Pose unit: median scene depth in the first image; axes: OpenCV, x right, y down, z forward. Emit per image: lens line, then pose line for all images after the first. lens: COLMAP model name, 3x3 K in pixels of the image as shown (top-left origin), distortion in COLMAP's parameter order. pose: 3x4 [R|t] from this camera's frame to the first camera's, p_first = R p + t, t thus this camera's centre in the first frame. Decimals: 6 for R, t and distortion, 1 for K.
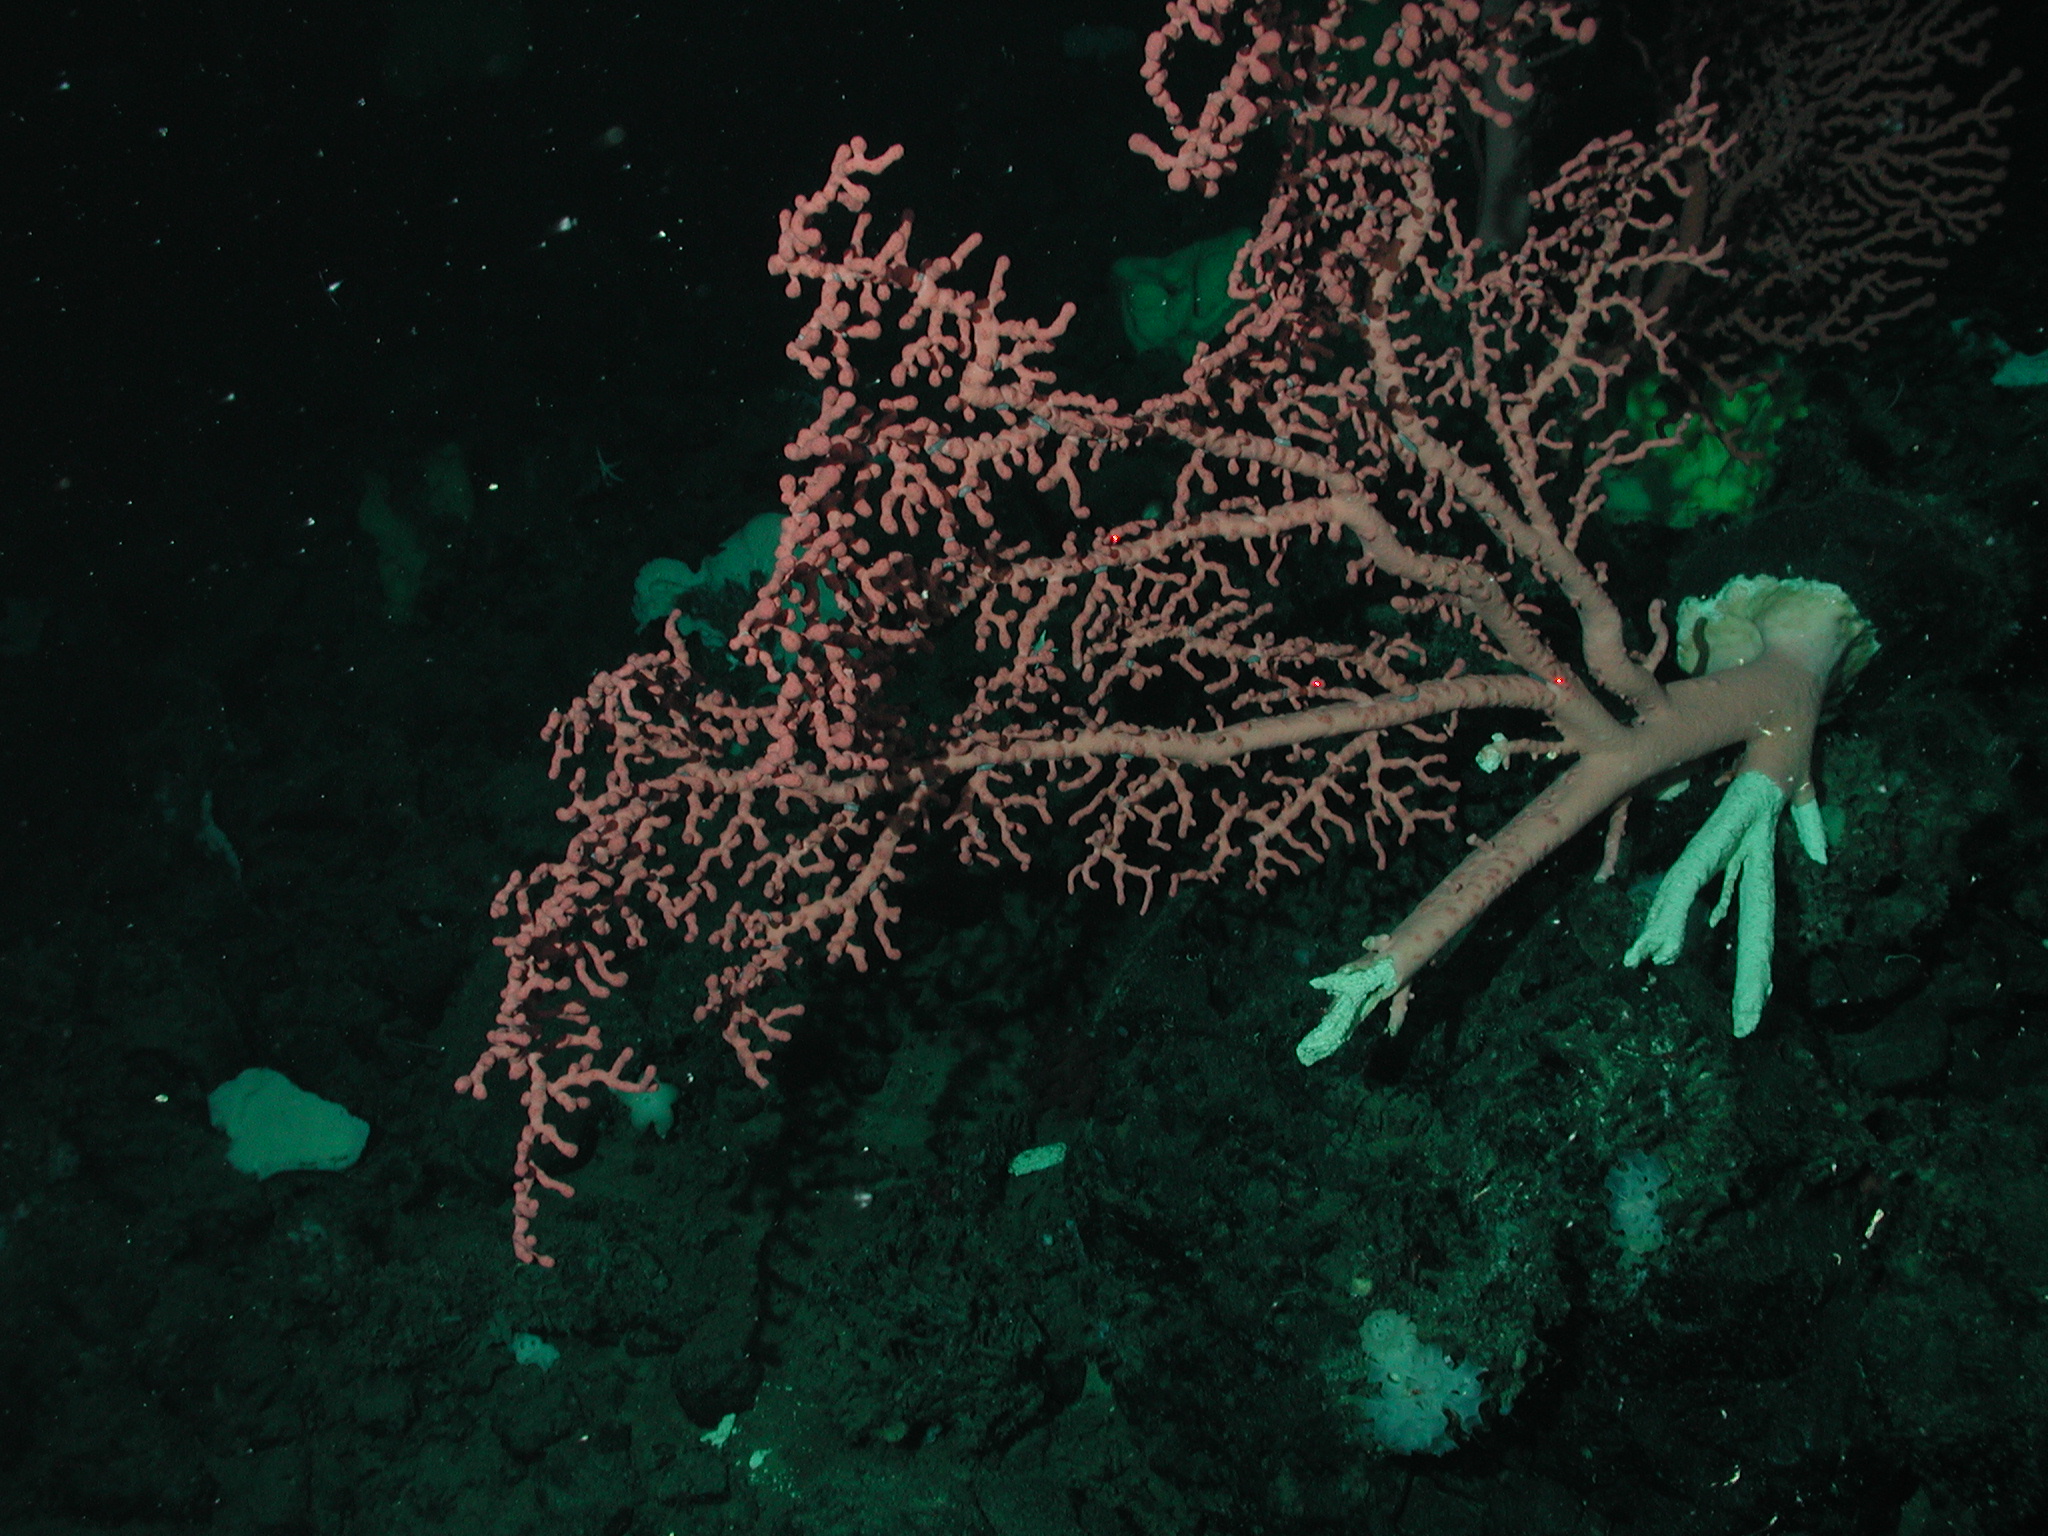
lens RADIAL K [[2346.8, 0, 1058.9], [0, 2346.8, 825.7], [0, 0, 1]] dist [-0.053294, 0.000000]
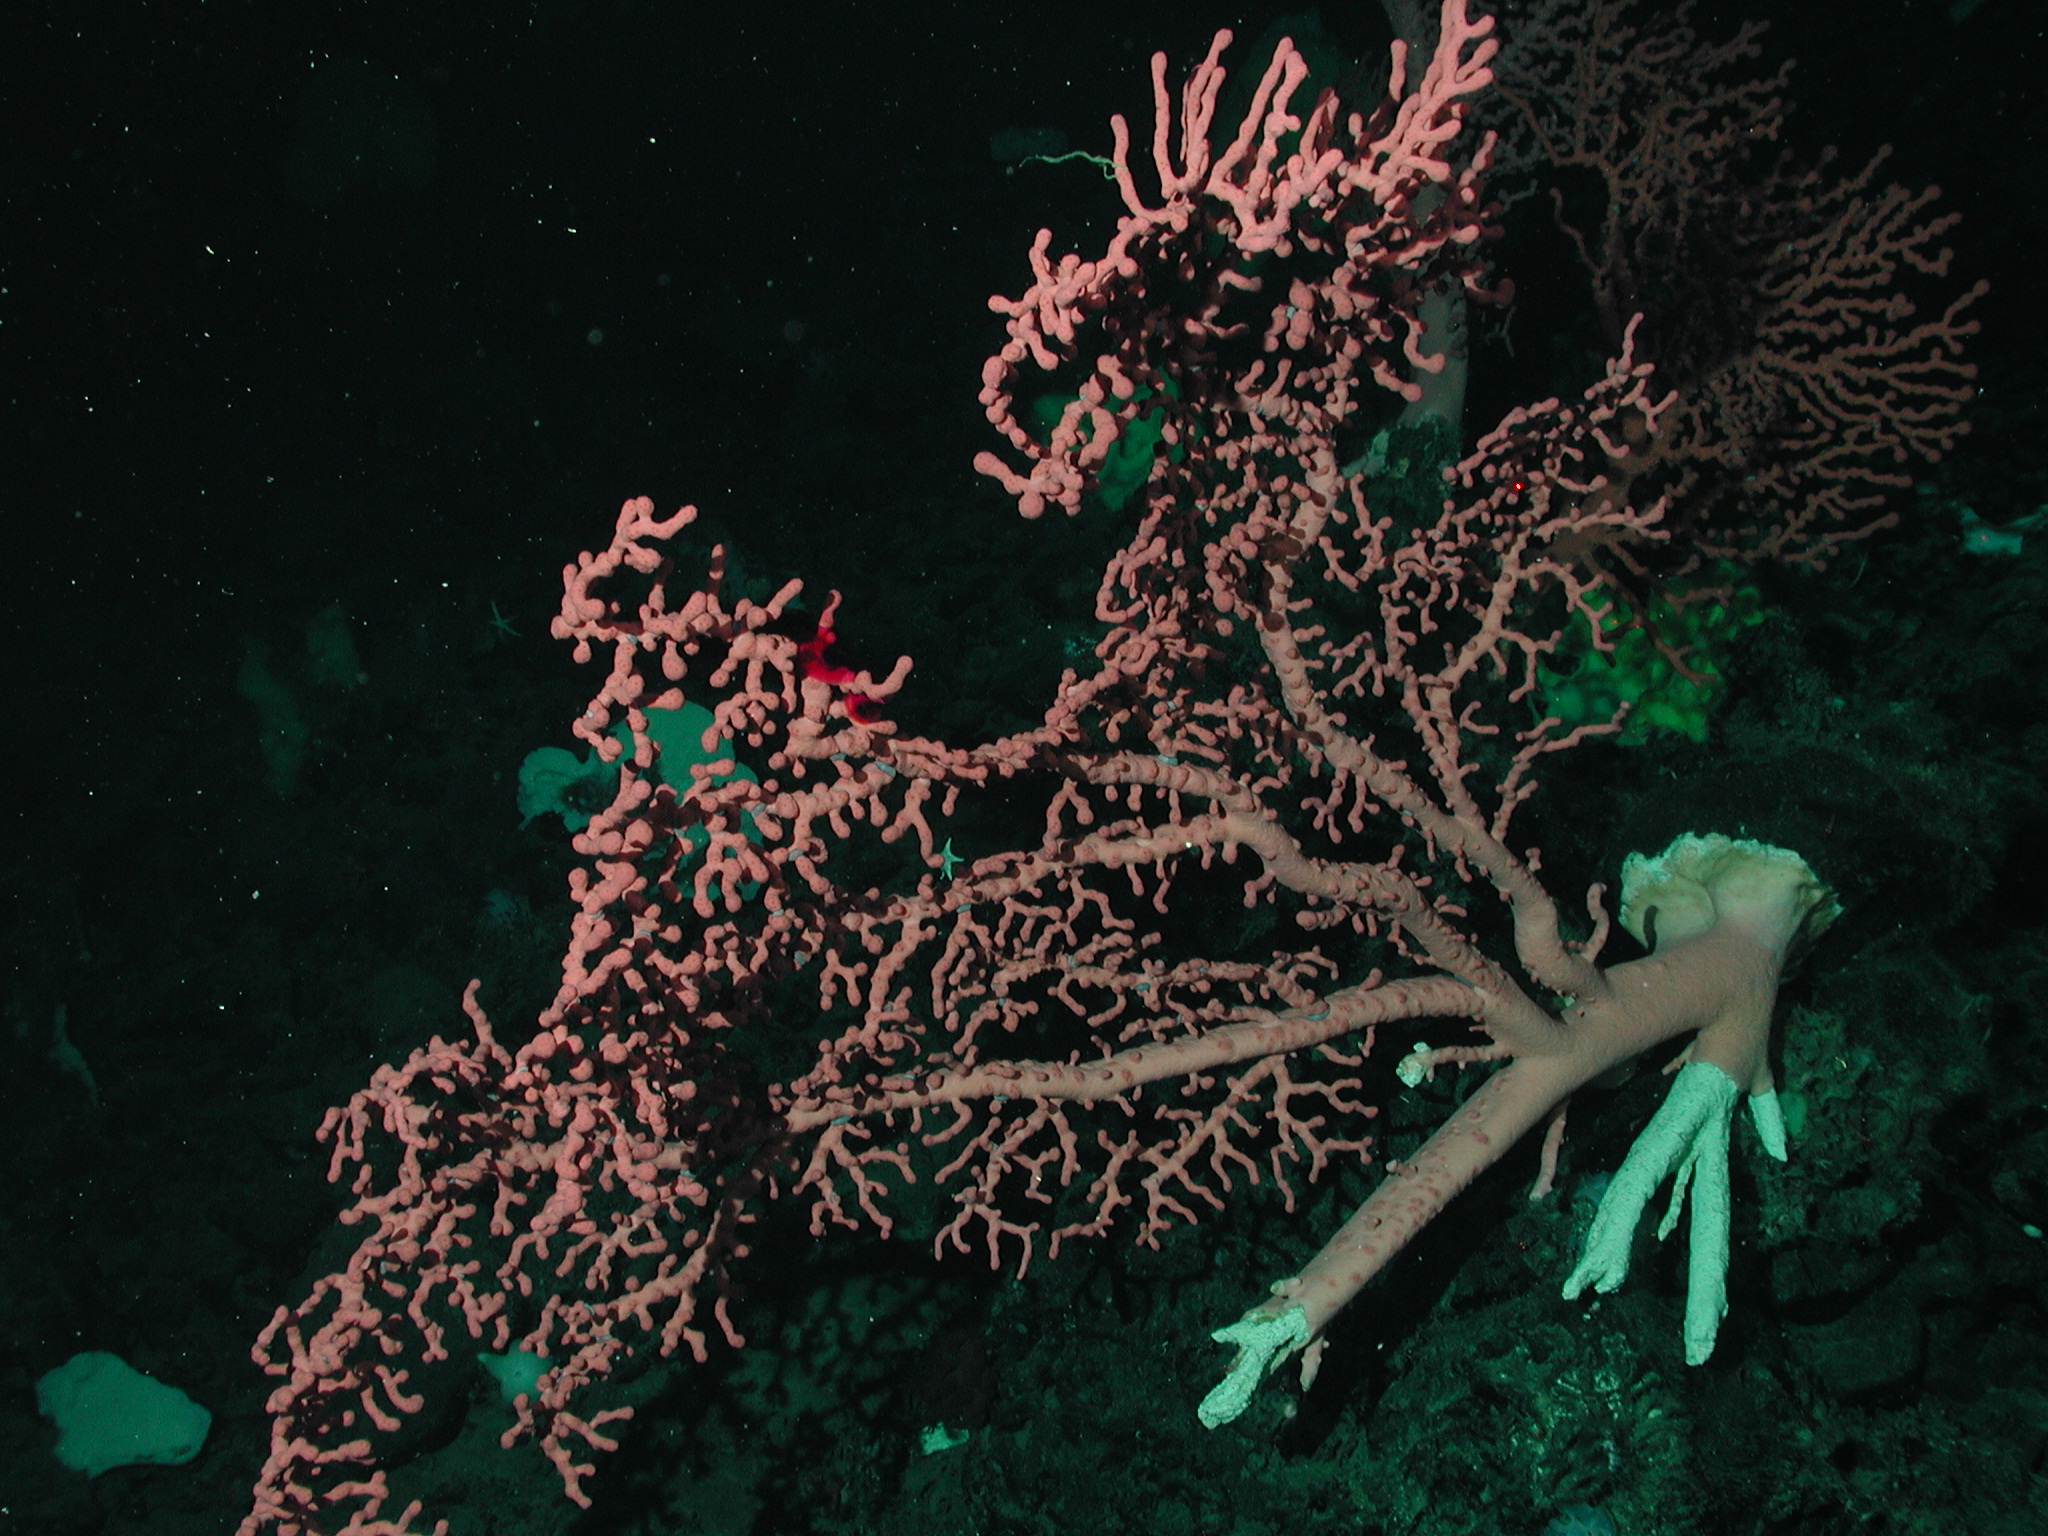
lens RADIAL K [[2346.8, 0, 1060.5], [0, 2346.8, 822.9], [0, 0, 1]] dist [-0.053294, 0.000000]
pose [[0.999844, -0.011786, 0.013158, 0.040026], [0.011936, 0.999864, -0.011355, -0.121216], [-0.013022, 0.011511, 0.999849, 0.104819]]
